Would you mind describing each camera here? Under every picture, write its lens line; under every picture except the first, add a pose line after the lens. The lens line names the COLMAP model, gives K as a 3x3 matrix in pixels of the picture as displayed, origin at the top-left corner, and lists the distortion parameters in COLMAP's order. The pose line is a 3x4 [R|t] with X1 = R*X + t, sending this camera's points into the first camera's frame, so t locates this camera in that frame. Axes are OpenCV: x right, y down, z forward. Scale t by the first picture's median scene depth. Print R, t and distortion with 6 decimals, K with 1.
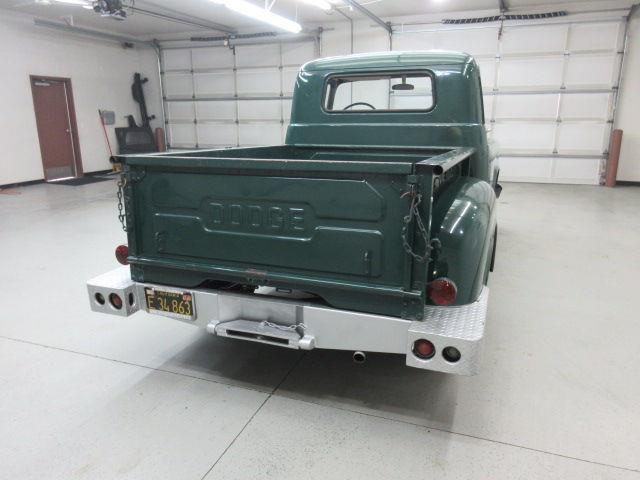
lens RADIAL K [[478.9, 0, 323.2], [0, 478.9, 237.0], [0, 0, 1]] dist [0.015250, -0.006700]
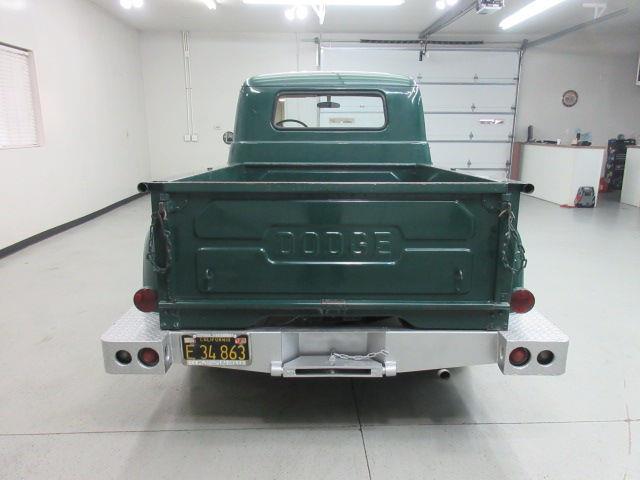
lens RADIAL K [[478.9, 0, 323.0], [0, 478.9, 249.3], [0, 0, 1]] dist [0.015250, -0.006700]
pose [[0.933231, -0.075040, 0.351353, -0.442734], [0.076950, 0.996998, 0.008546, -0.036505], [-0.350940, 0.019061, 0.936204, 0.120860]]
